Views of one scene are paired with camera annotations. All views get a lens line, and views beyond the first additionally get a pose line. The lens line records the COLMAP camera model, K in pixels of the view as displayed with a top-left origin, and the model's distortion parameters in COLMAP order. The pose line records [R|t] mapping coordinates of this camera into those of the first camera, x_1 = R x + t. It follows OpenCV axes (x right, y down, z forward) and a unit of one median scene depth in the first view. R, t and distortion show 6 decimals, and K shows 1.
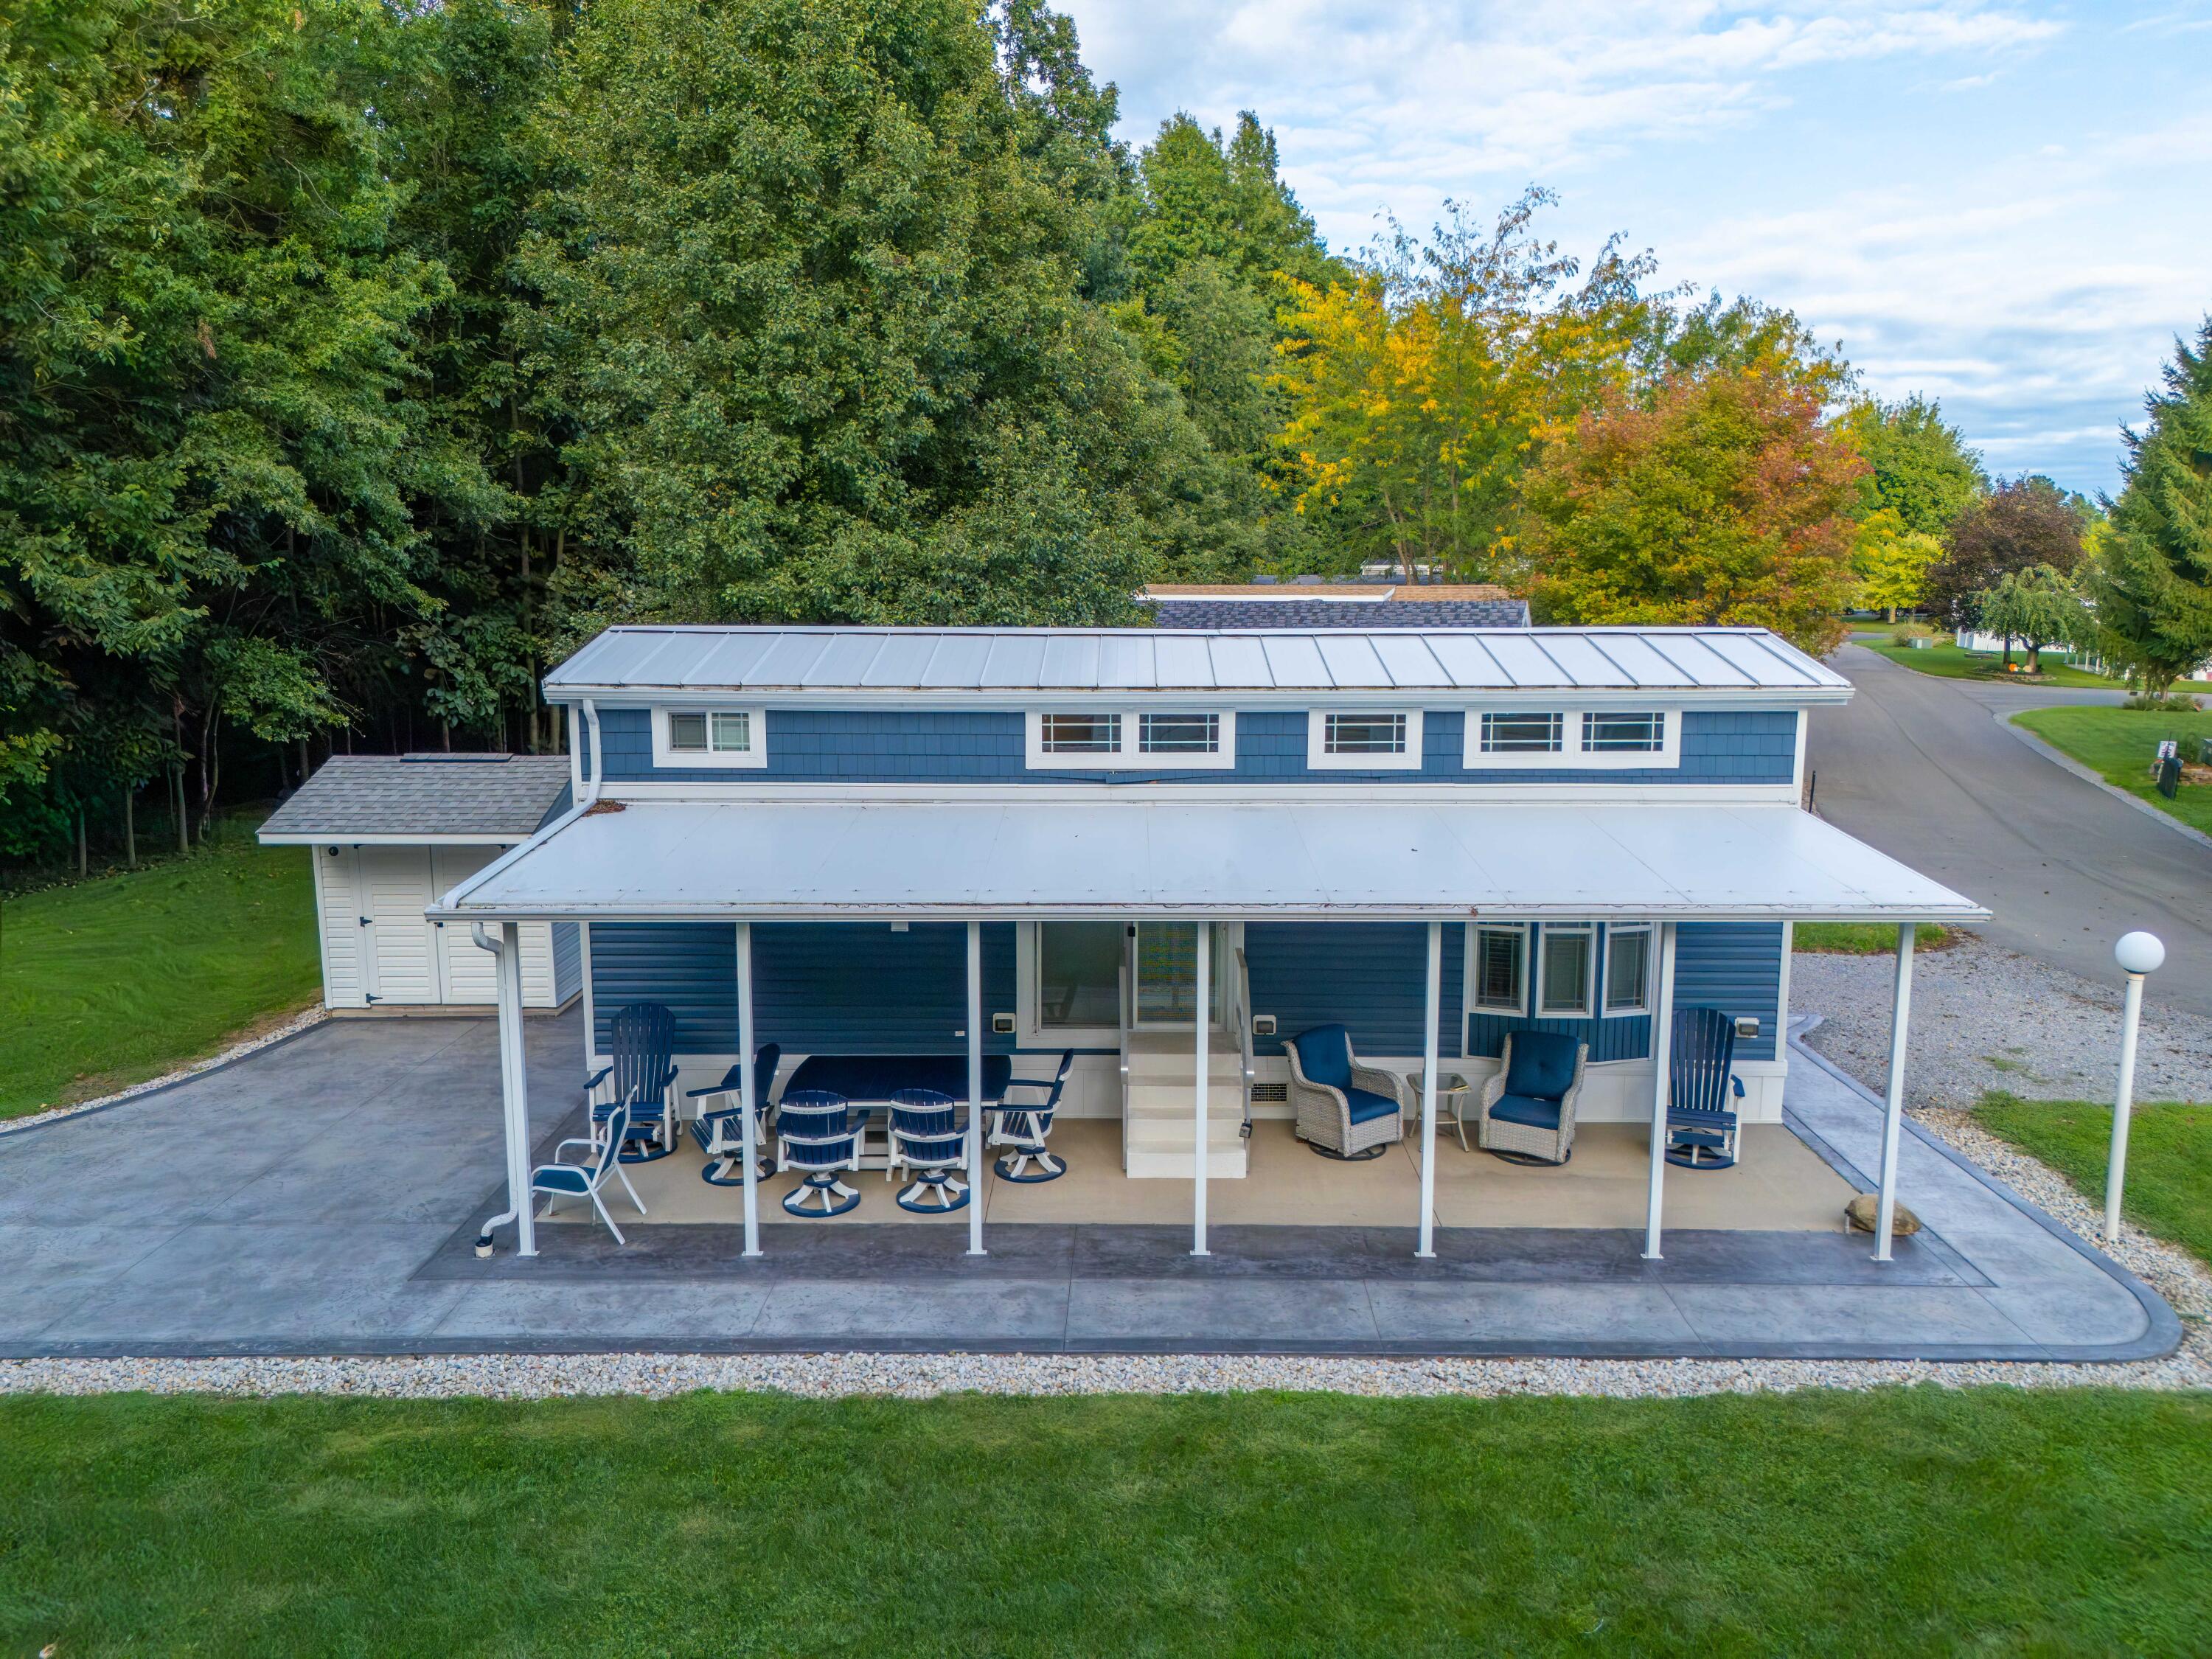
lens RADIAL K [[1640.8, 0, 1112.6], [0, 1640.8, 830.9], [0, 0, 1]] dist [0.077622, -0.077550]
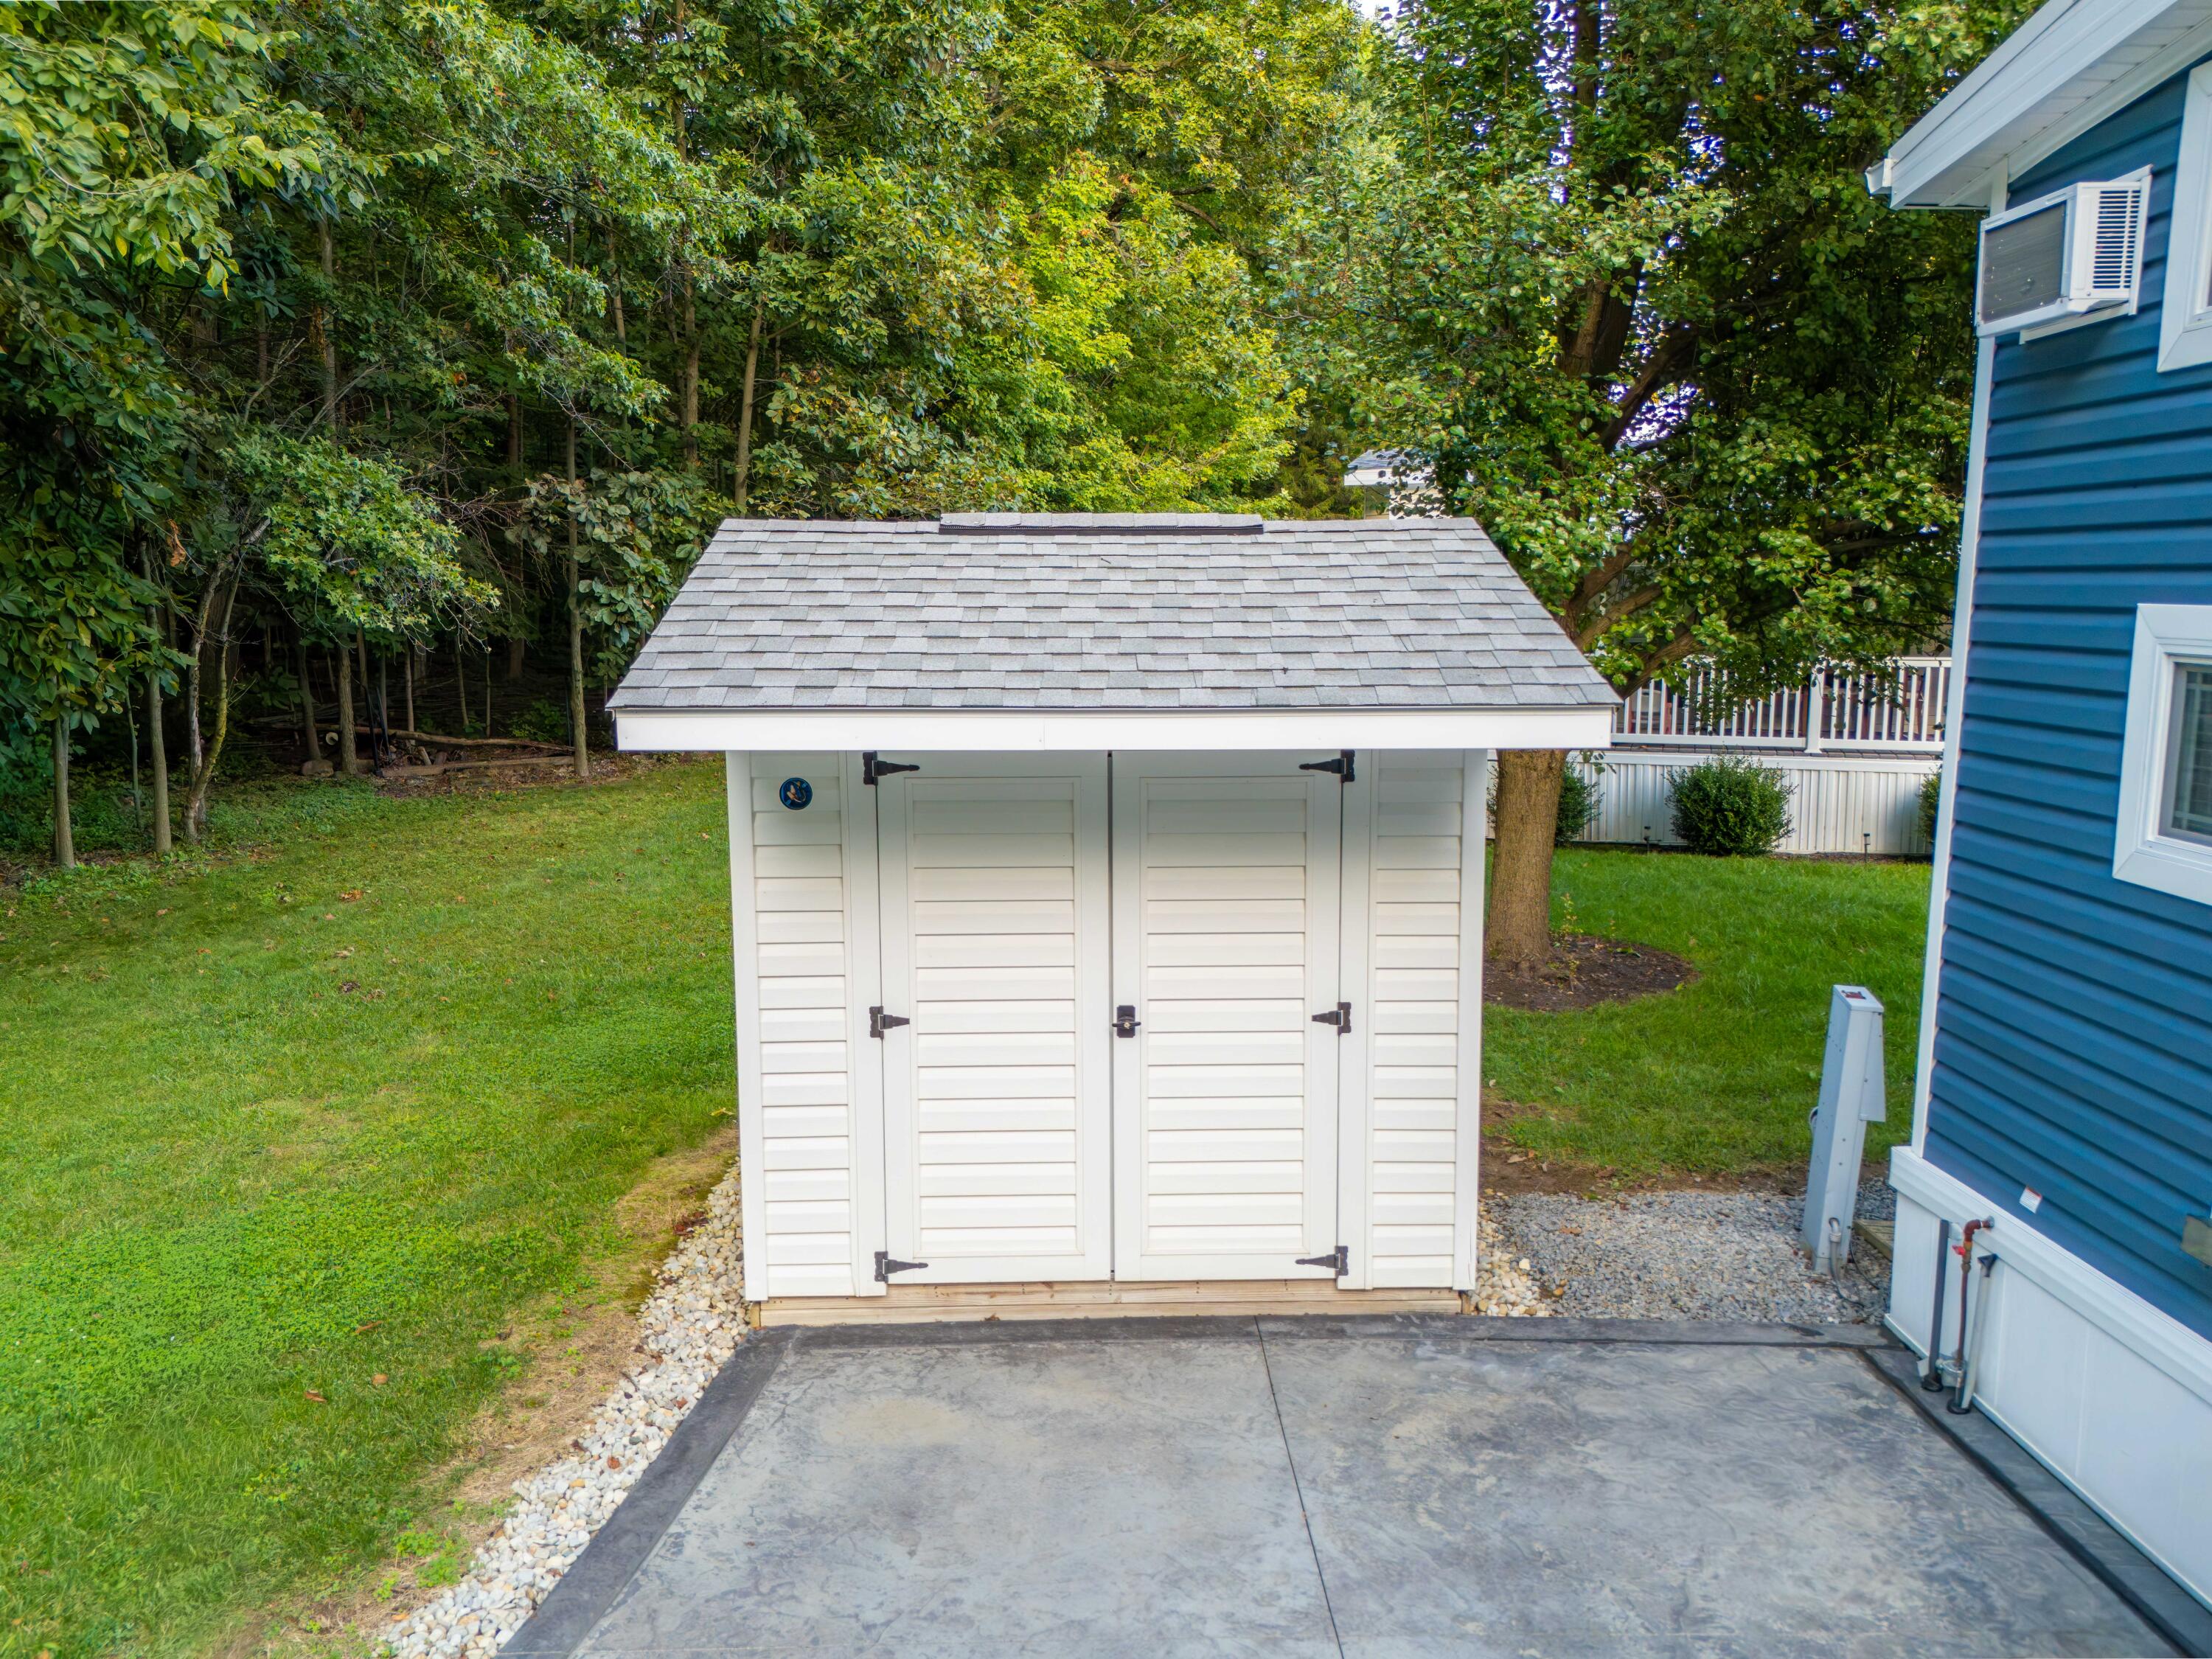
lens RADIAL K [[1640.8, 0, 1112.6], [0, 1640.8, 830.9], [0, 0, 1]] dist [0.077622, -0.077550]
pose [[0.999122, -0.005759, 0.041506, -0.536056], [0.006503, 0.999820, -0.017812, 0.031390], [-0.041396, 0.018066, 0.998979, 0.880401]]
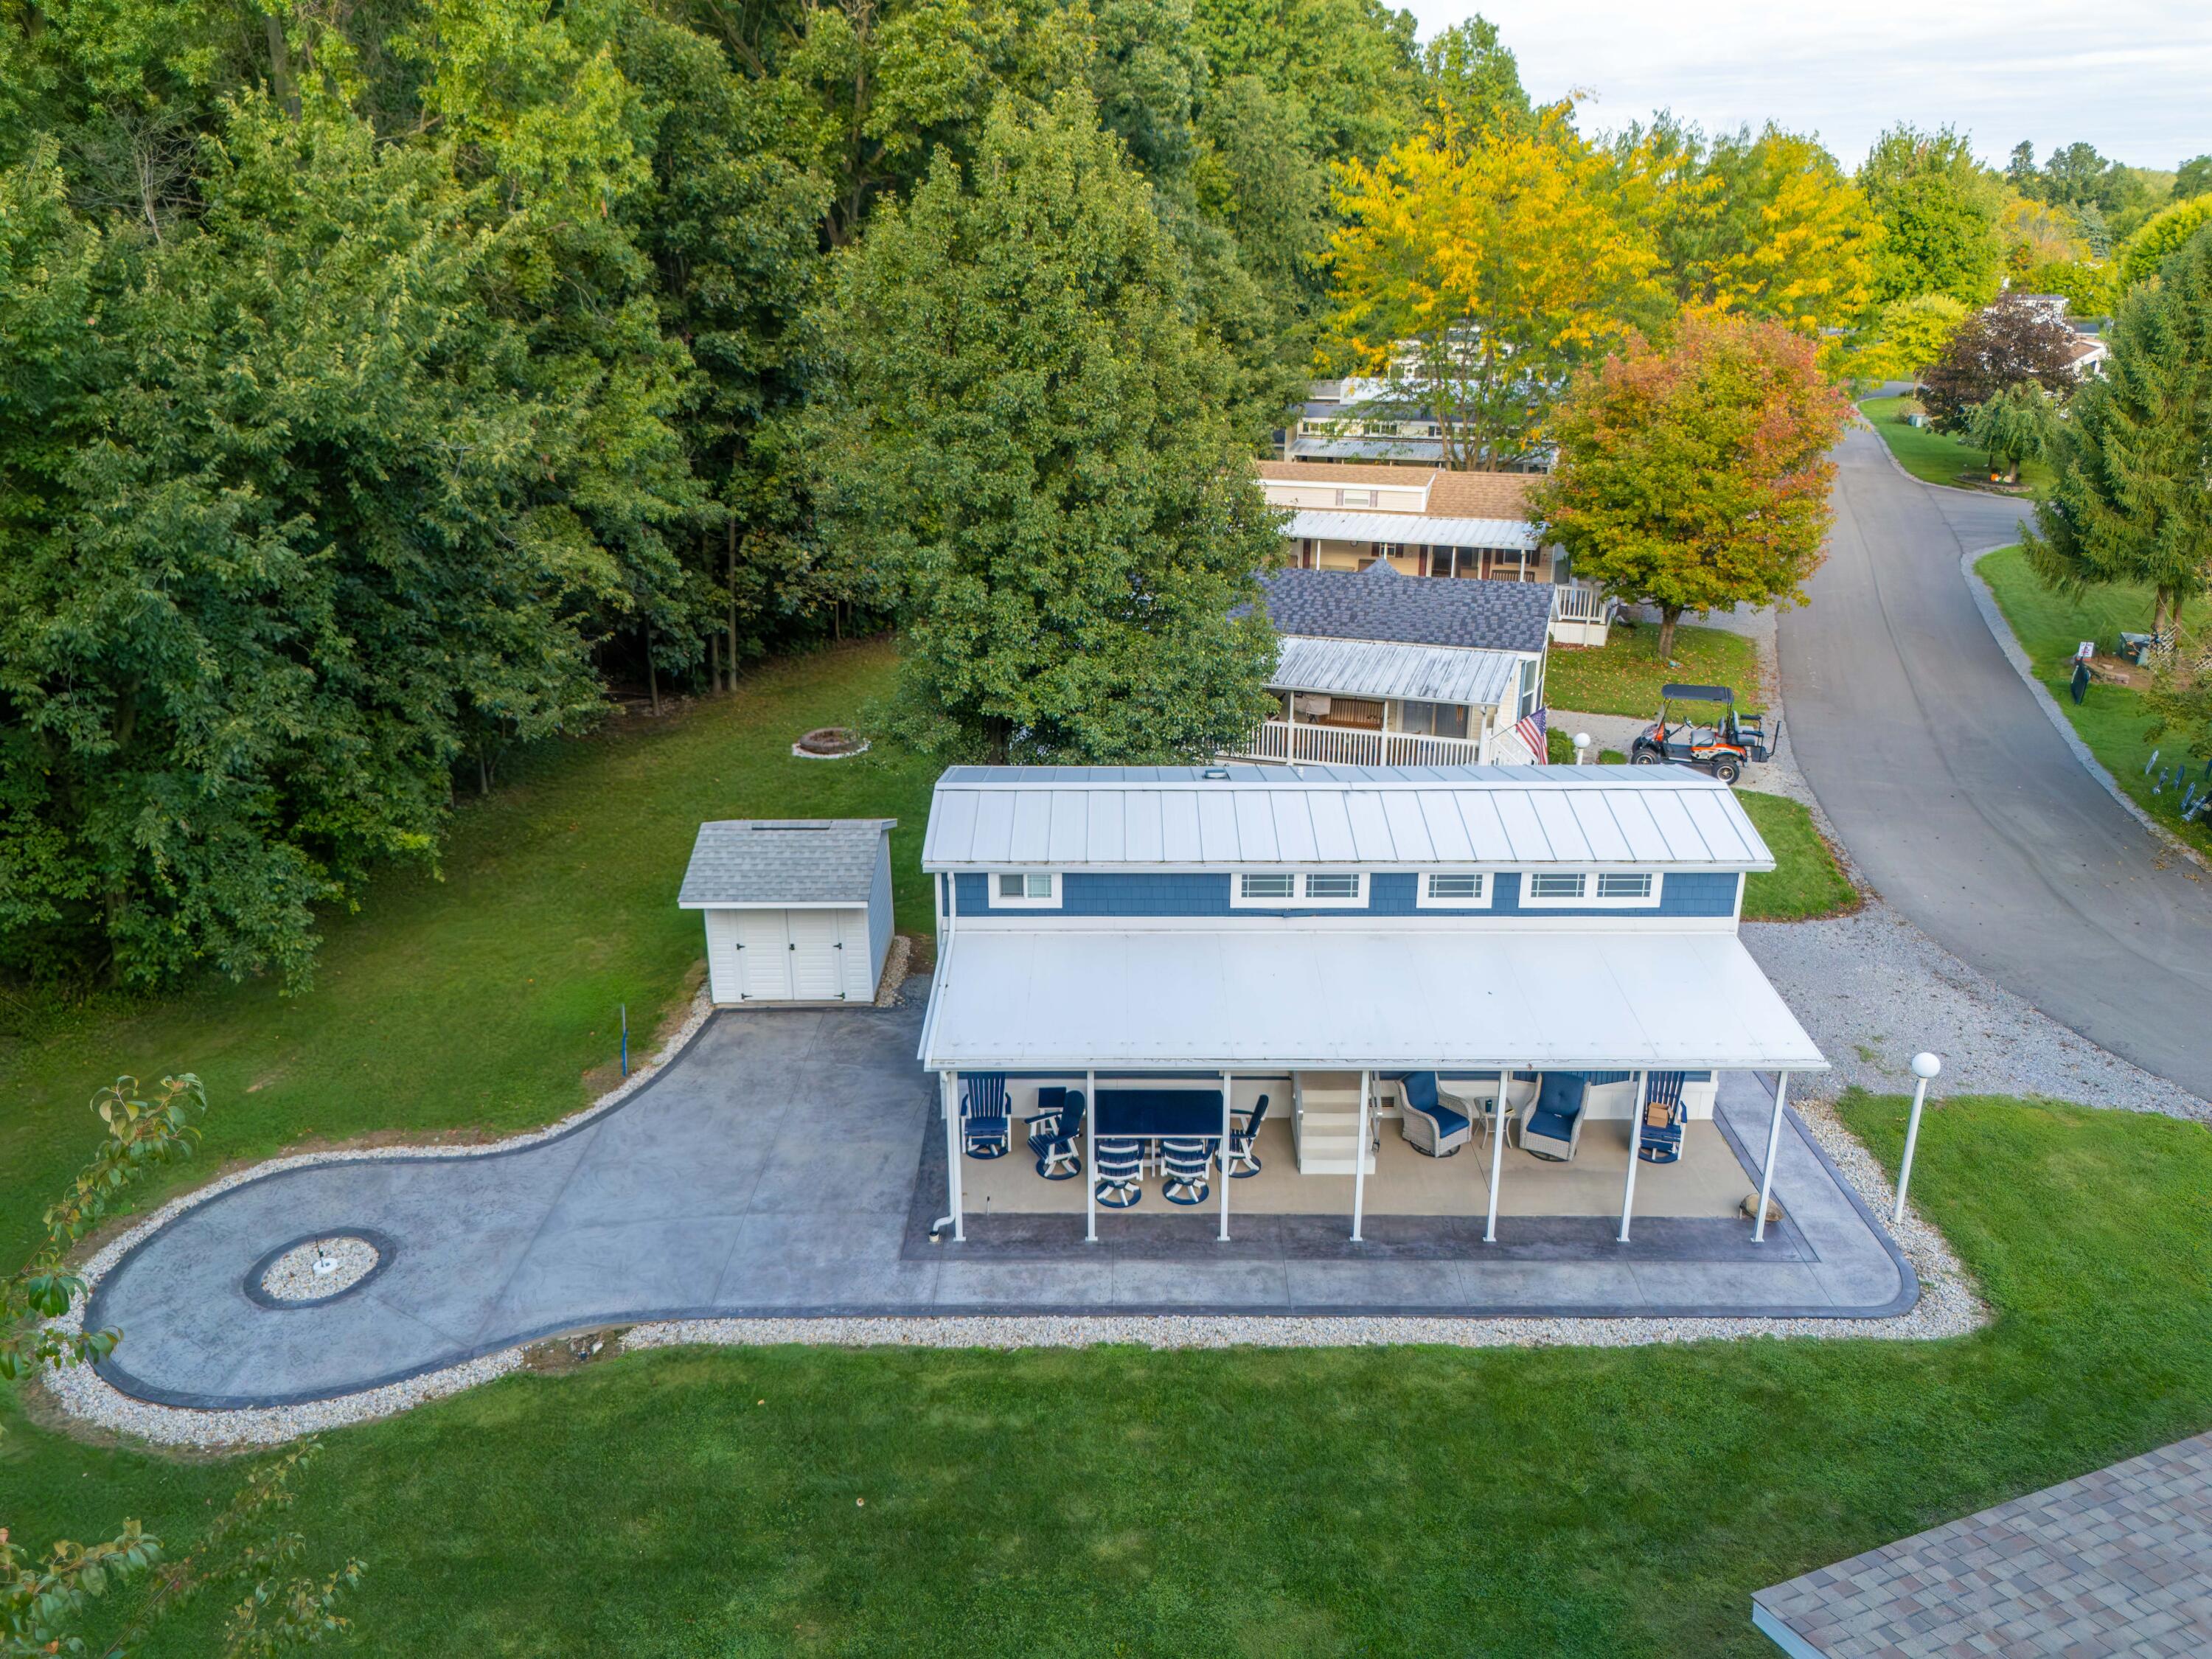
lens RADIAL K [[1658.1, 0, 1113.5], [0, 1658.1, 826.5], [0, 0, 1]] dist [0.053043, -0.041667]
pose [[0.999977, -0.005215, 0.004319, -0.169602], [0.004277, 0.980937, 0.194281, -0.414547], [-0.005250, -0.194258, 0.980936, -0.498023]]
